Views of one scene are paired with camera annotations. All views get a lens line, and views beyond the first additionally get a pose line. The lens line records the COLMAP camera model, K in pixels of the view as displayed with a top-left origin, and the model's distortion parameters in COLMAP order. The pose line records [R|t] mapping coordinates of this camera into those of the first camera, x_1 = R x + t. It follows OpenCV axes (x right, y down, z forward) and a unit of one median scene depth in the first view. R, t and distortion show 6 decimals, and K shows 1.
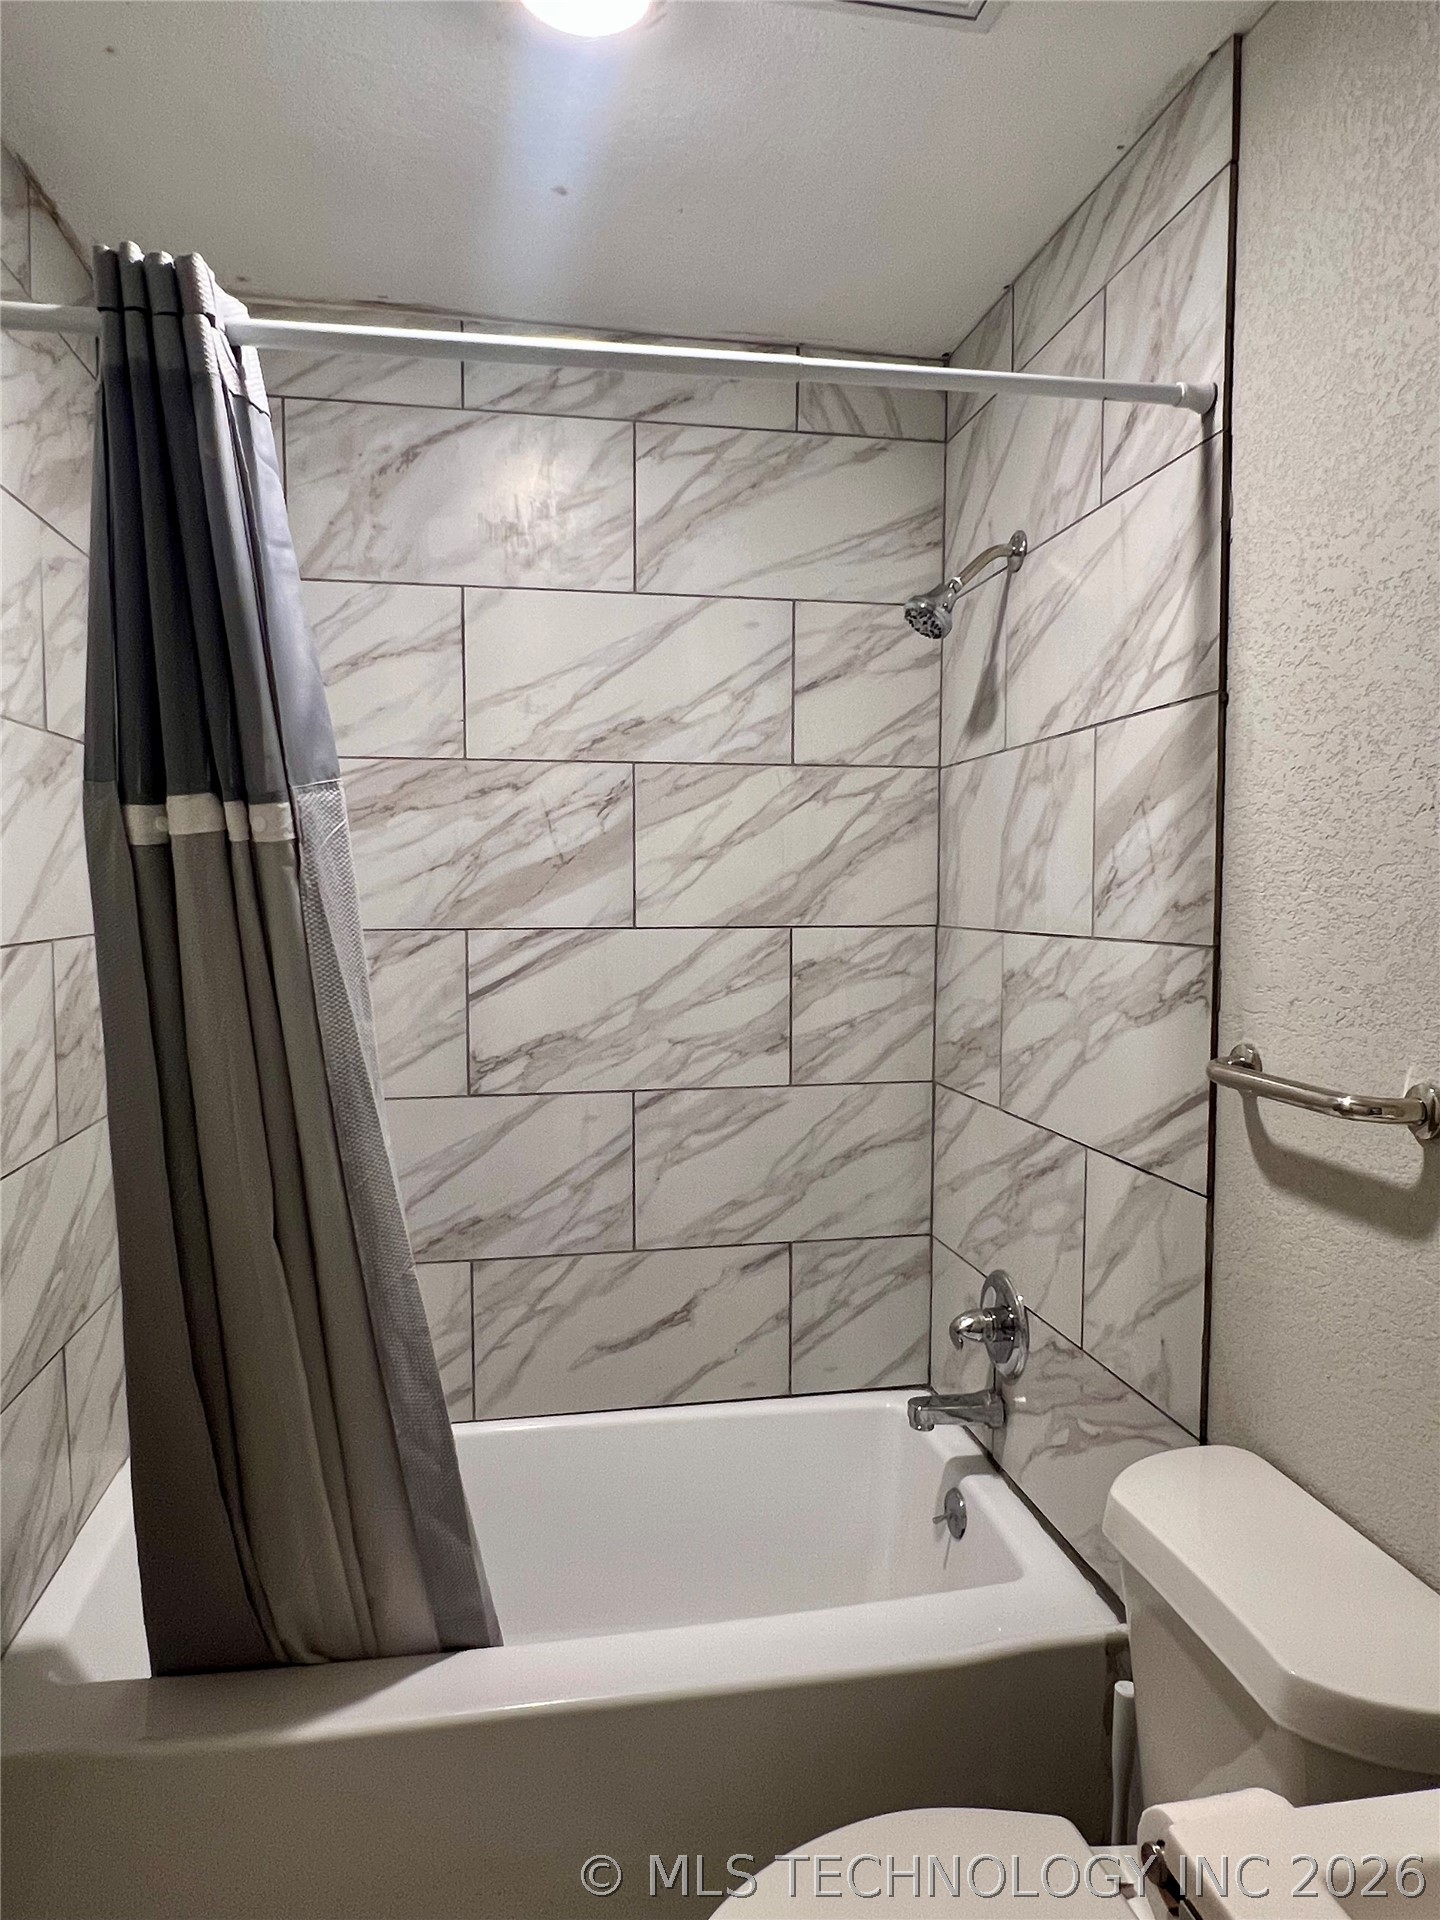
lens RADIAL K [[1201.8, 0, 712.4], [0, 1201.8, 951.8], [0, 0, 1]] dist [-0.003448, 0.000665]
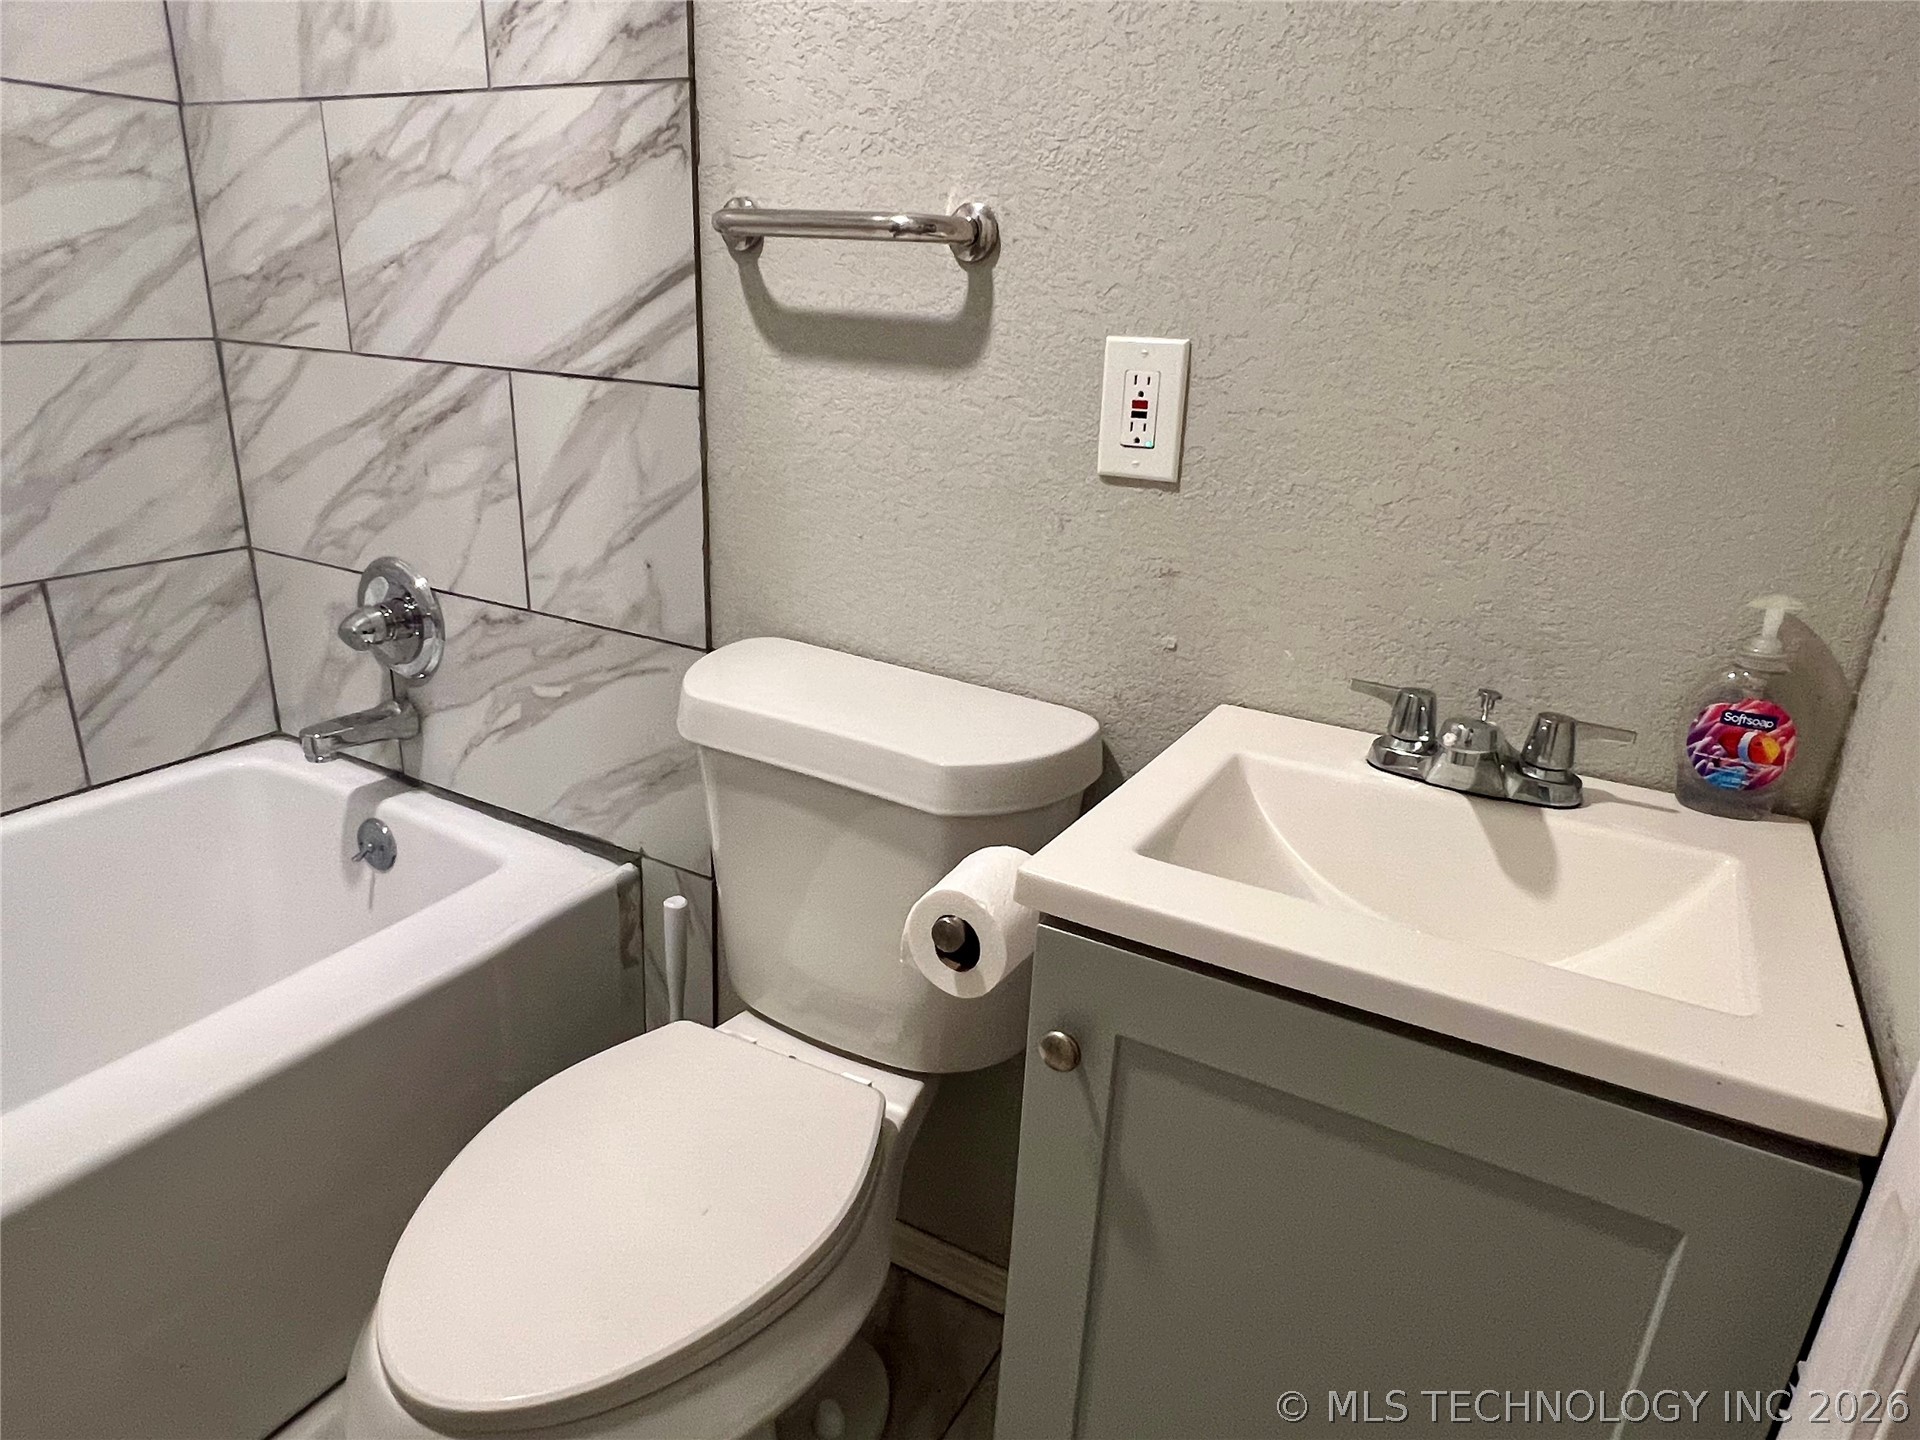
lens RADIAL K [[1201.8, 0, 963.7], [0, 1201.8, 723.2], [0, 0, 1]] dist [-0.003448, 0.000665]
pose [[0.643974, -0.242340, 0.725651, -0.137439], [-0.000842, 0.948279, 0.317436, 0.118891], [-0.765047, -0.205032, 0.610463, 0.182656]]
